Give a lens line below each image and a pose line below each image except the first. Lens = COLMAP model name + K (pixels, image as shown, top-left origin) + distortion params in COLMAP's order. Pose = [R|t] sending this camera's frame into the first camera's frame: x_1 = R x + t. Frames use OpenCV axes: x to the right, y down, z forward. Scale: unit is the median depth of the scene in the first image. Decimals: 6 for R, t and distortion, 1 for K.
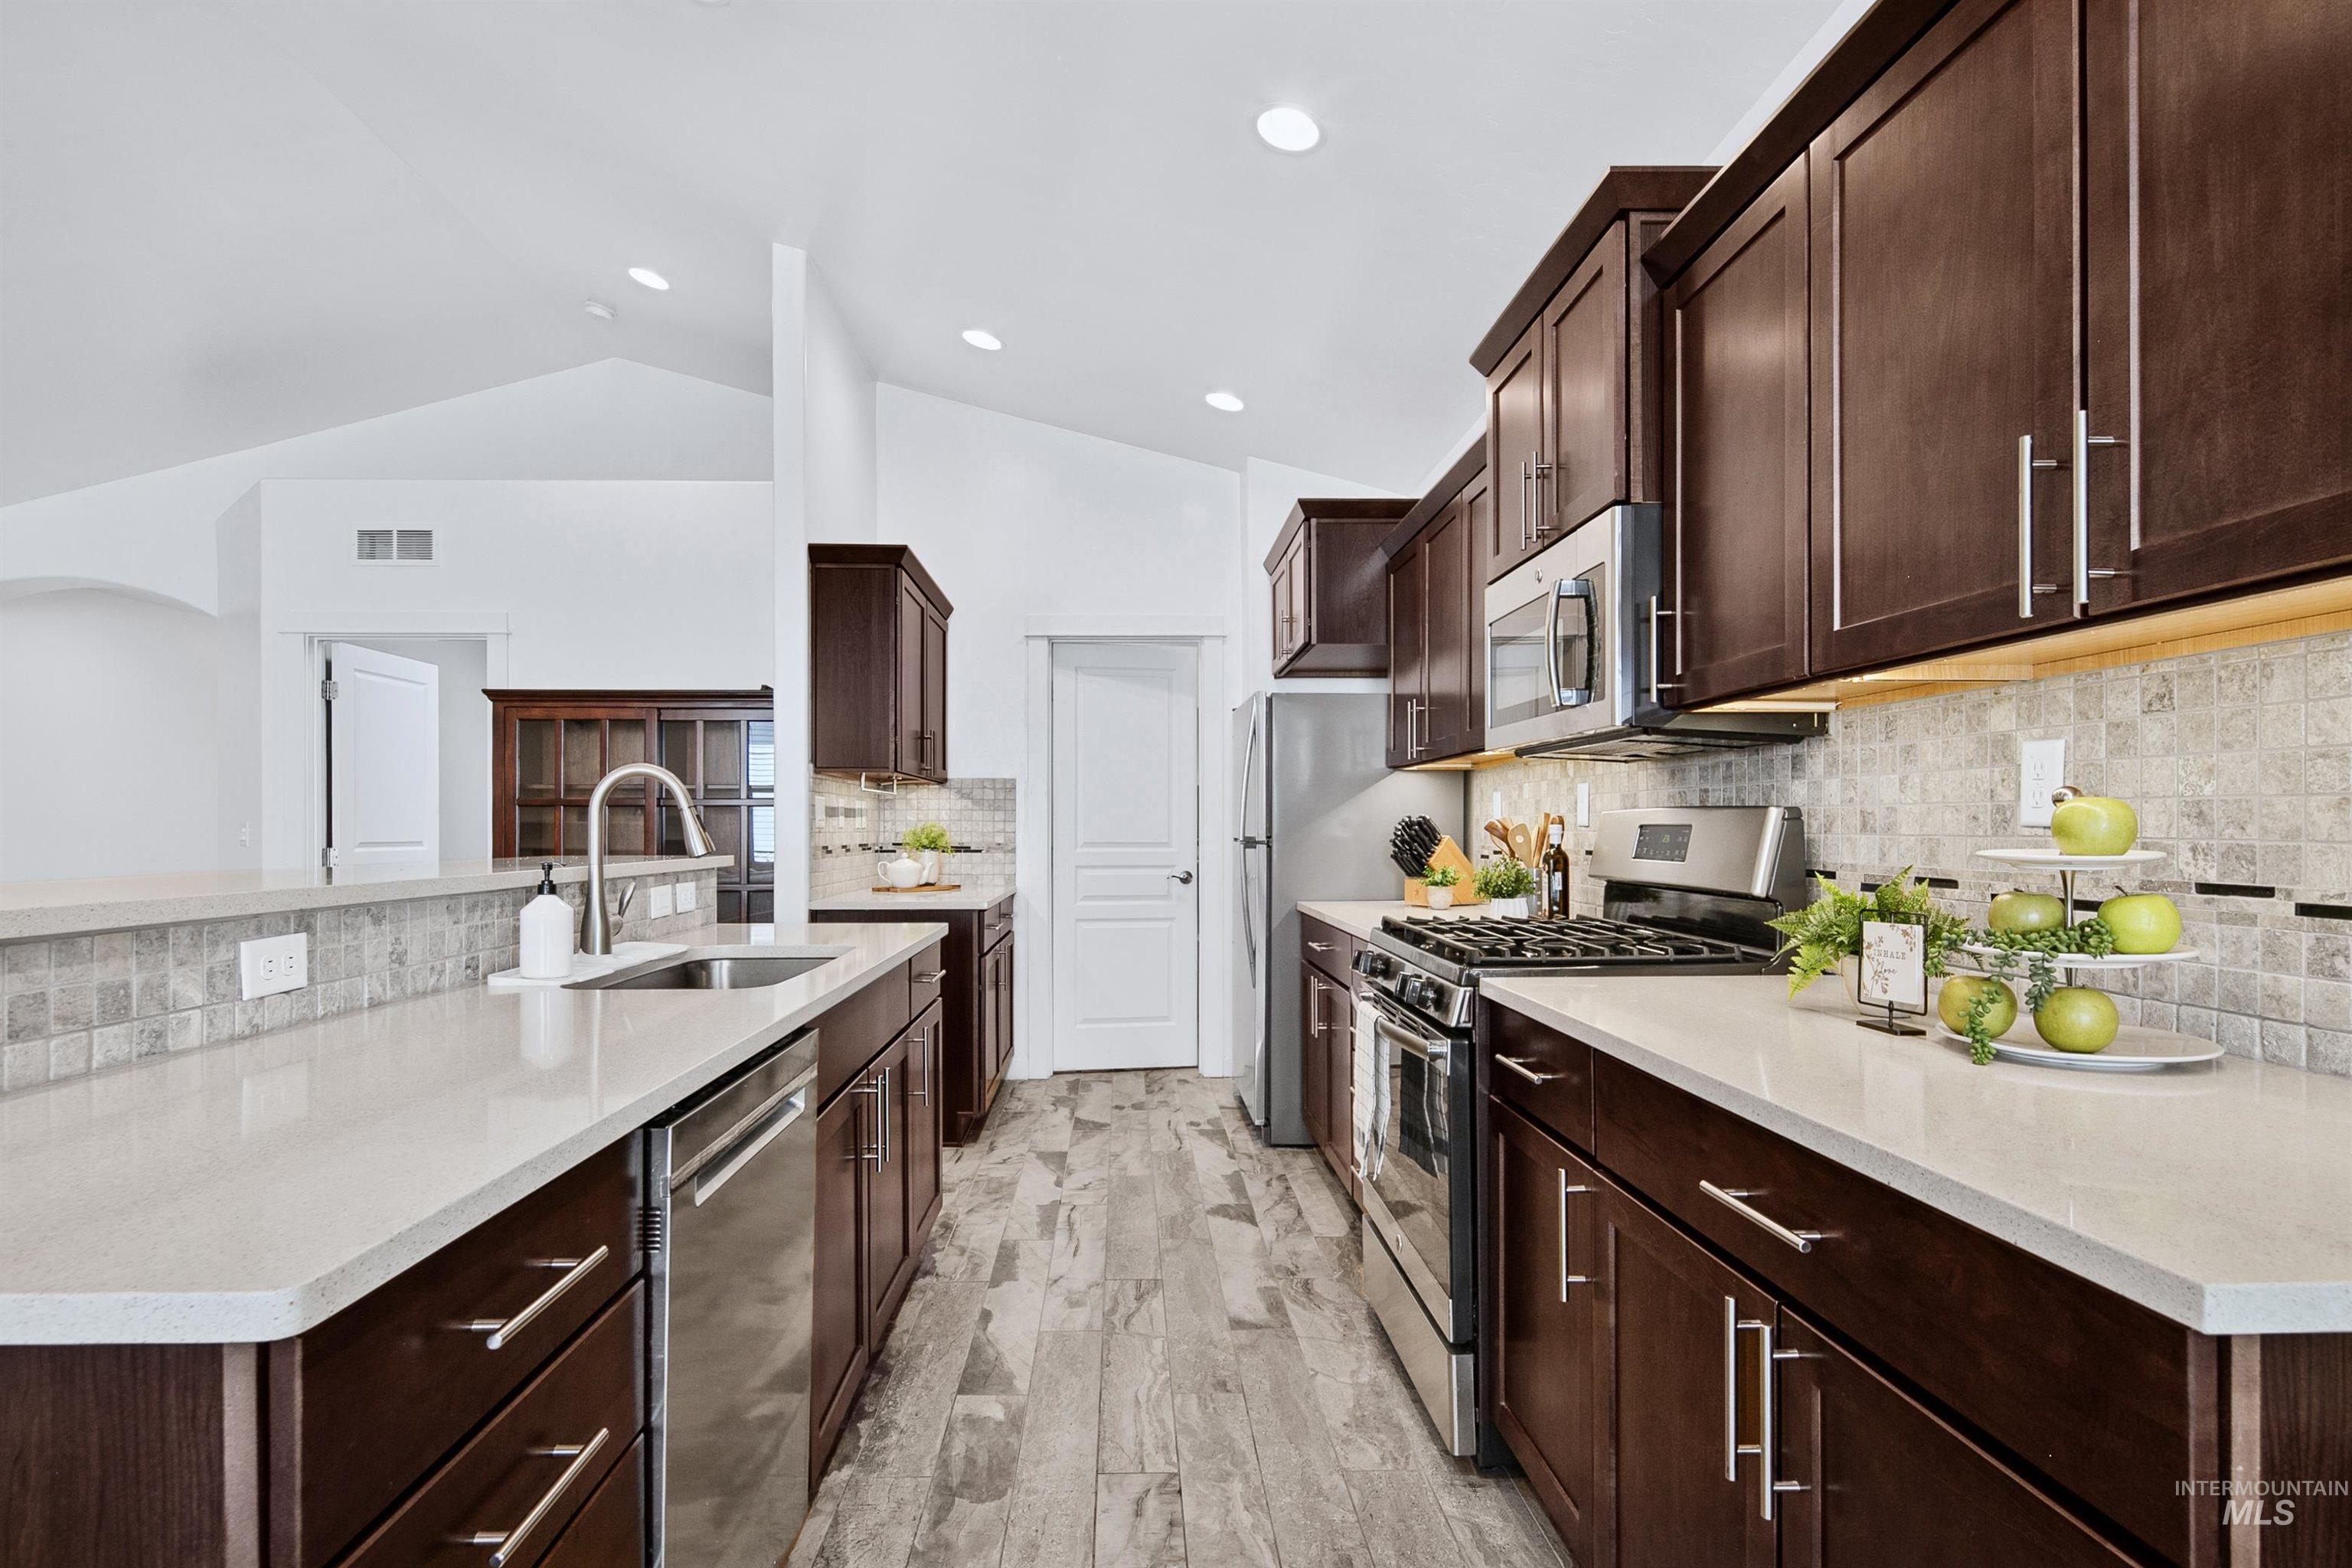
lens RADIAL K [[1170.0, 0, 1152.7], [0, 1170.0, 826.9], [0, 0, 1]] dist [0.007624, -0.007513]
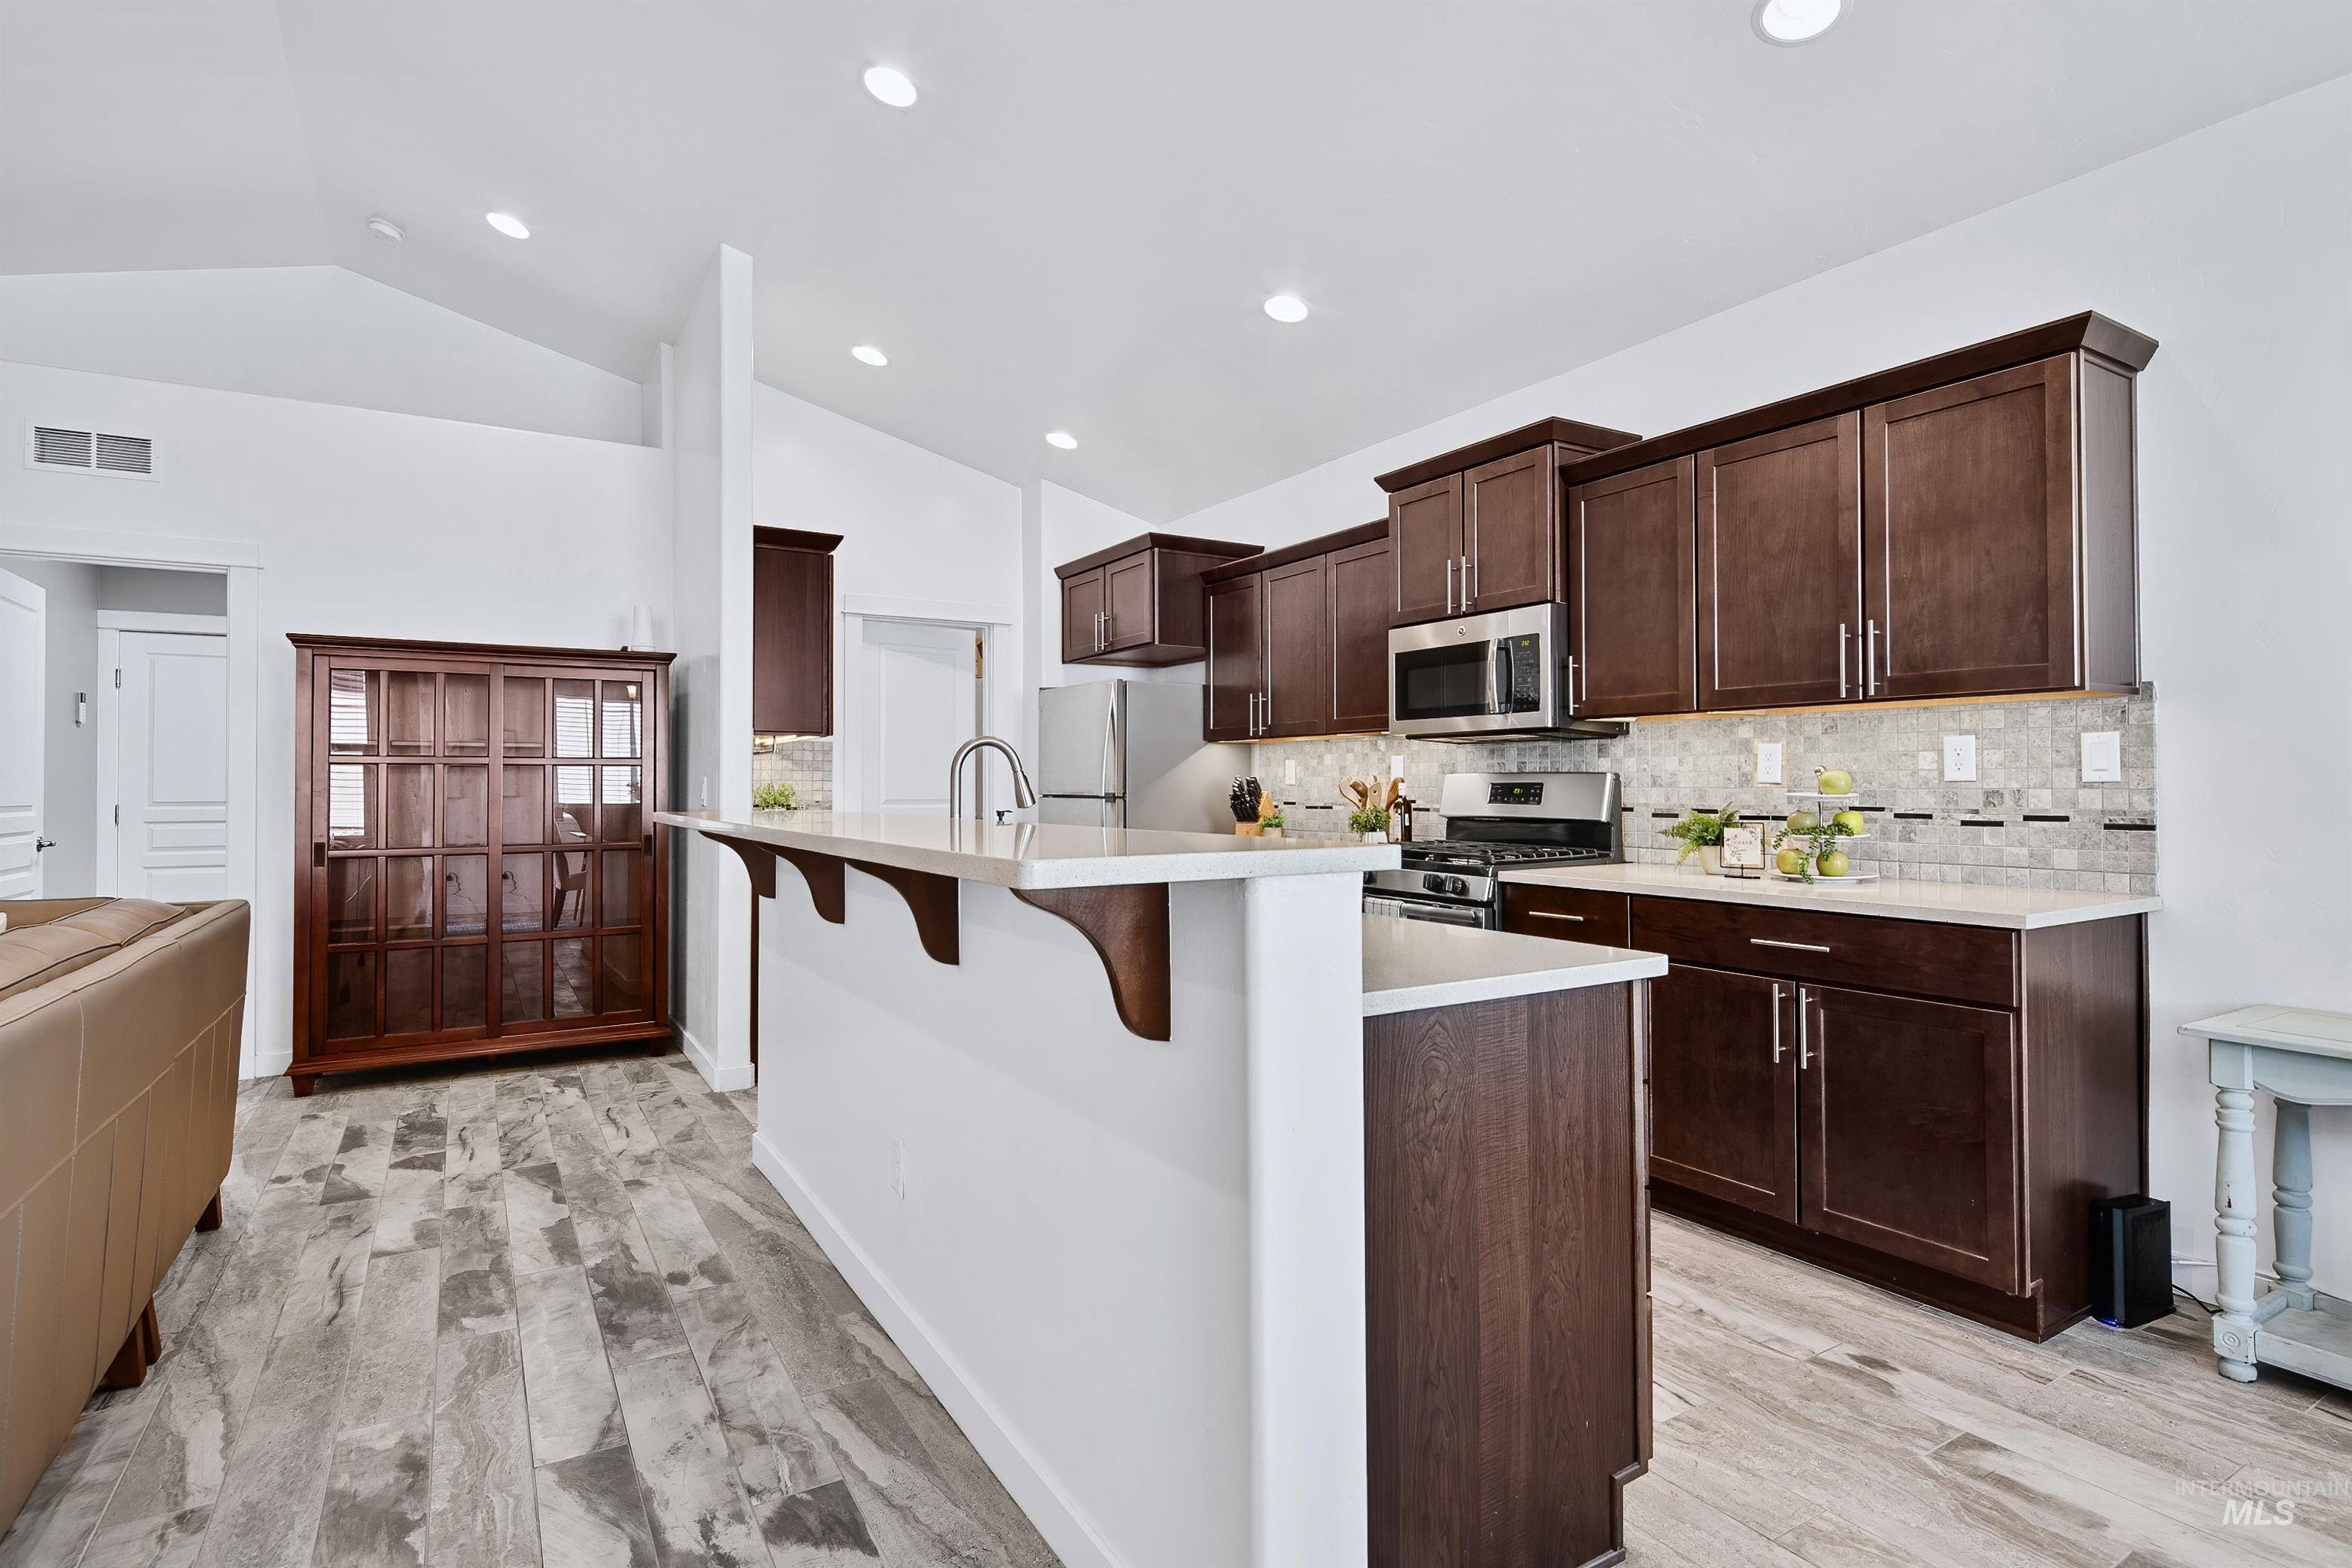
lens RADIAL K [[1150.7, 0, 1161.4], [0, 1150.7, 768.0], [0, 0, 1]] dist [0.001103, -0.001450]
pose [[0.870986, 0.006830, 0.491260, -0.833456], [0.001539, 0.999861, -0.016628, 0.003649], [-0.491305, 0.015239, 0.870854, -0.196635]]
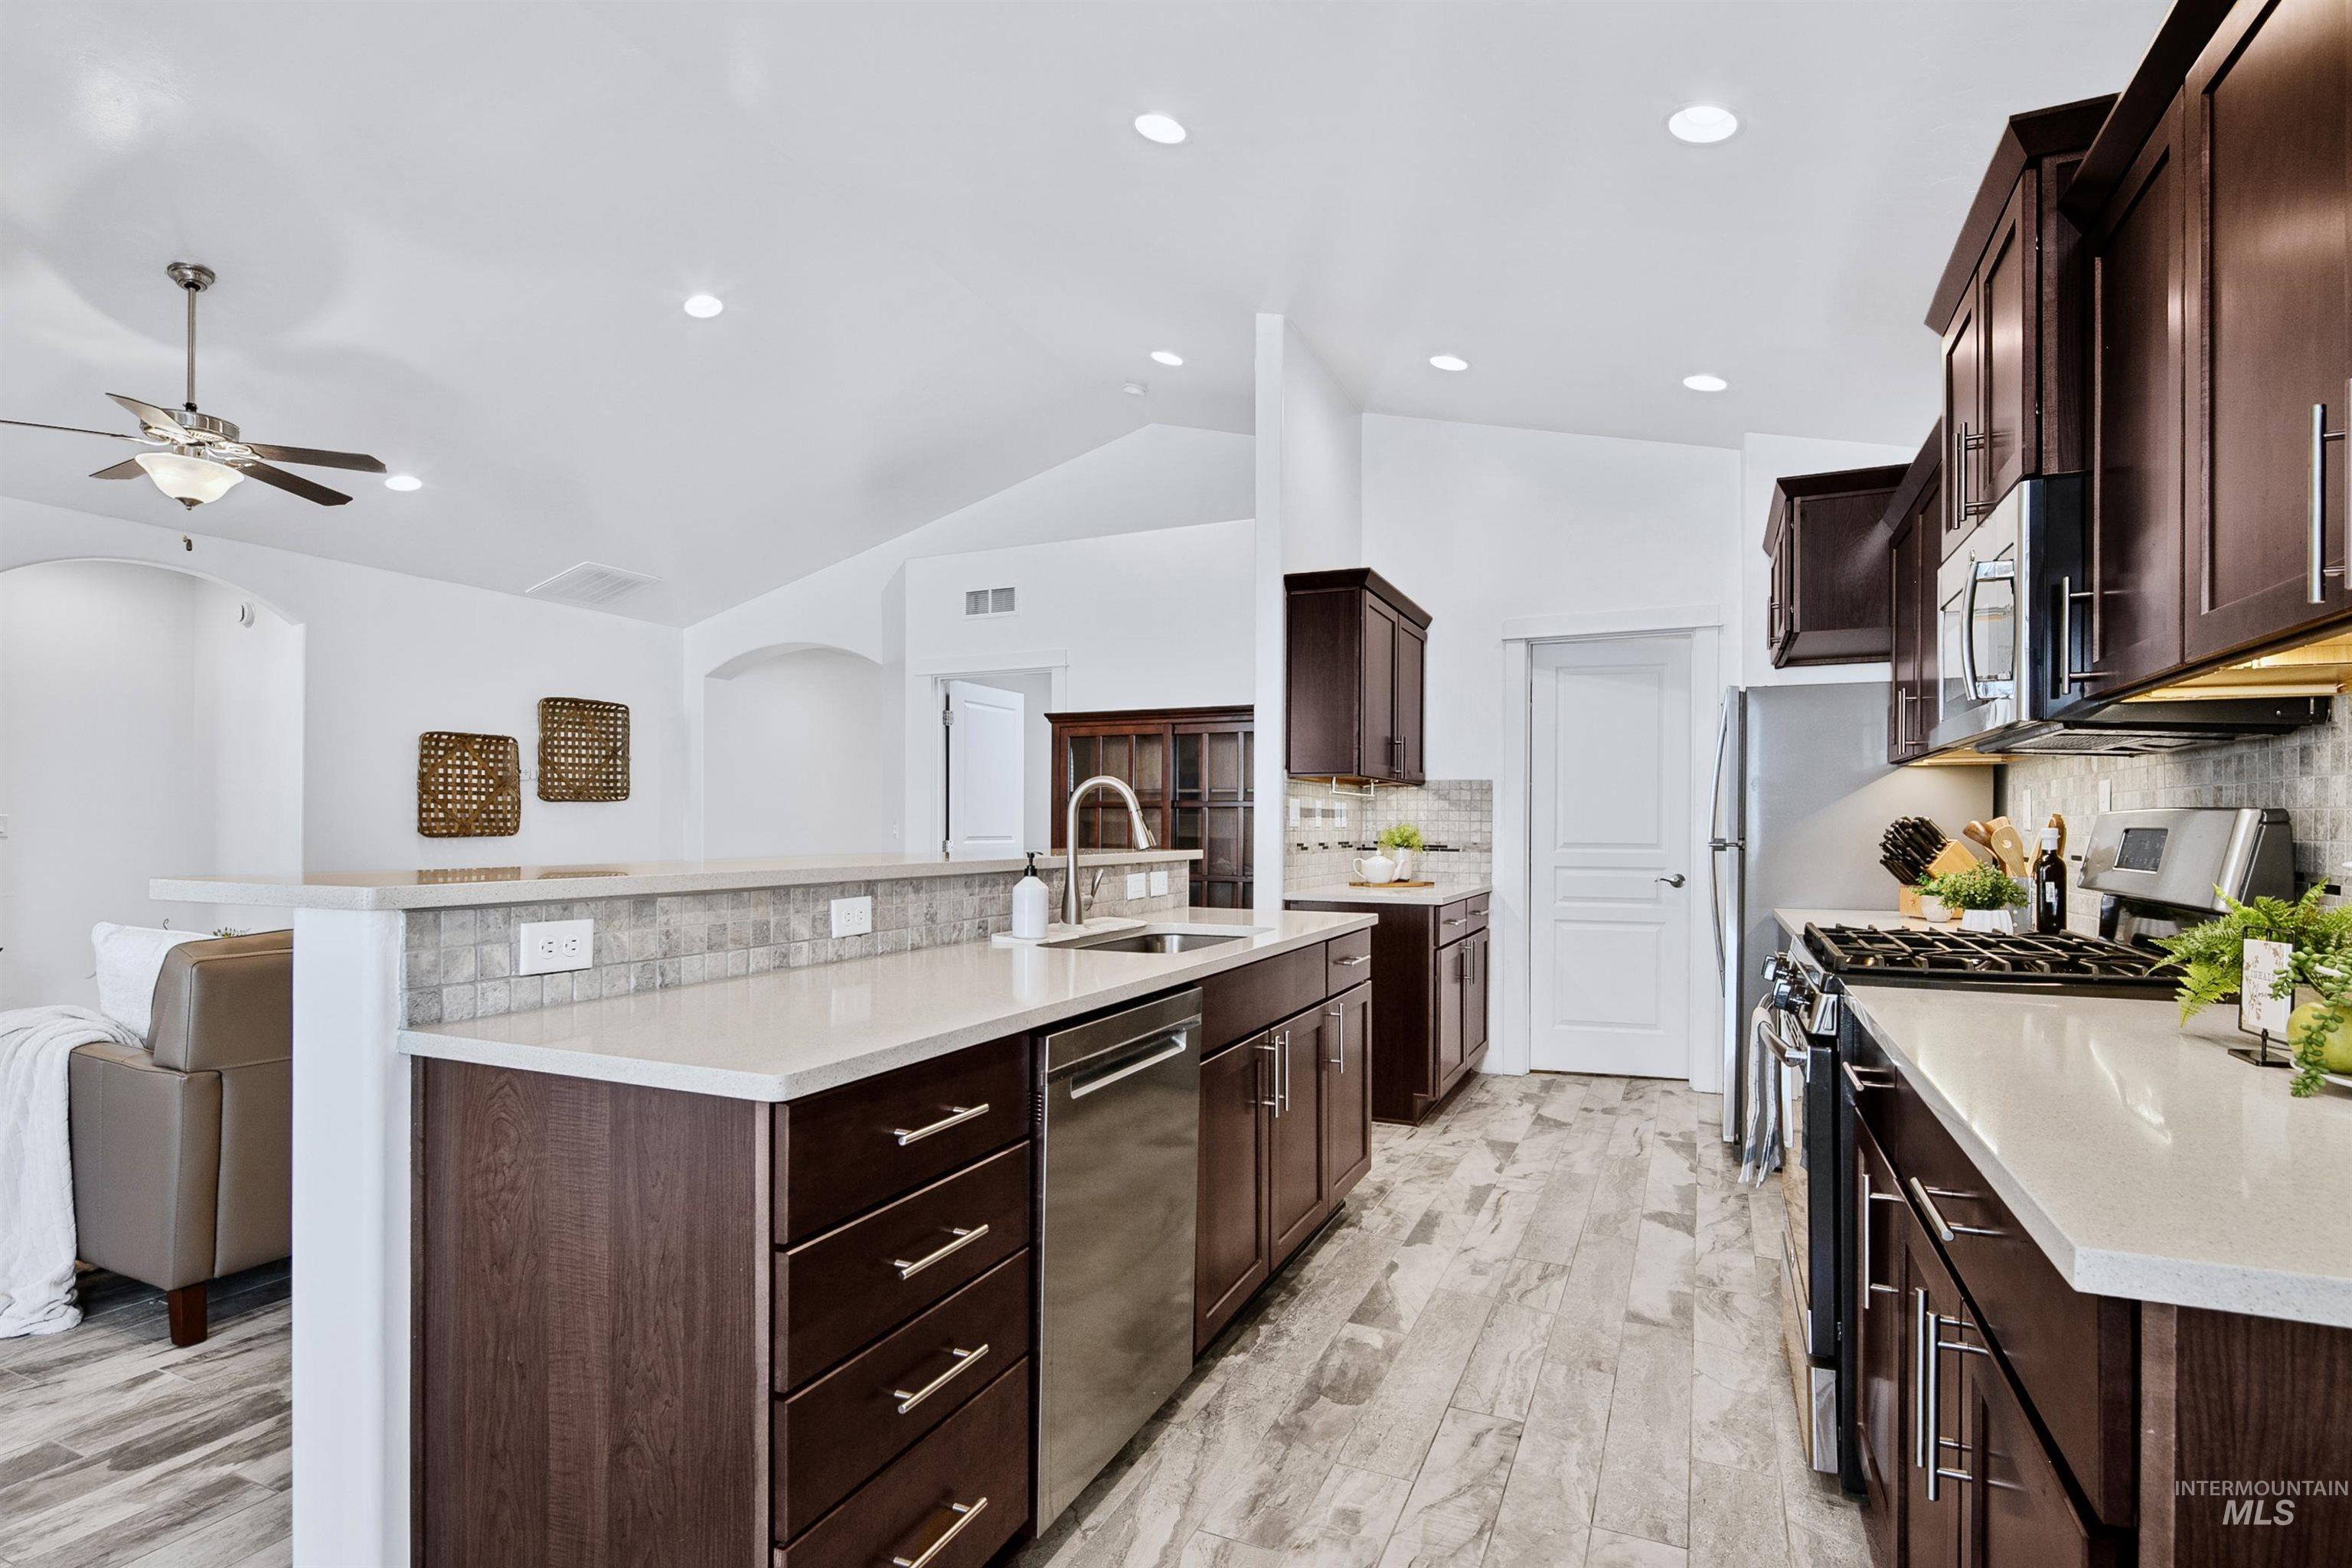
lens RADIAL K [[1170.0, 0, 1152.7], [0, 1170.0, 826.9], [0, 0, 1]] dist [0.007624, -0.007513]
pose [[0.893612, 0.005213, -0.448810, 0.170574], [-0.004867, 0.999986, 0.001926, -0.001283], [0.448814, 0.000463, 0.893625, -0.107645]]
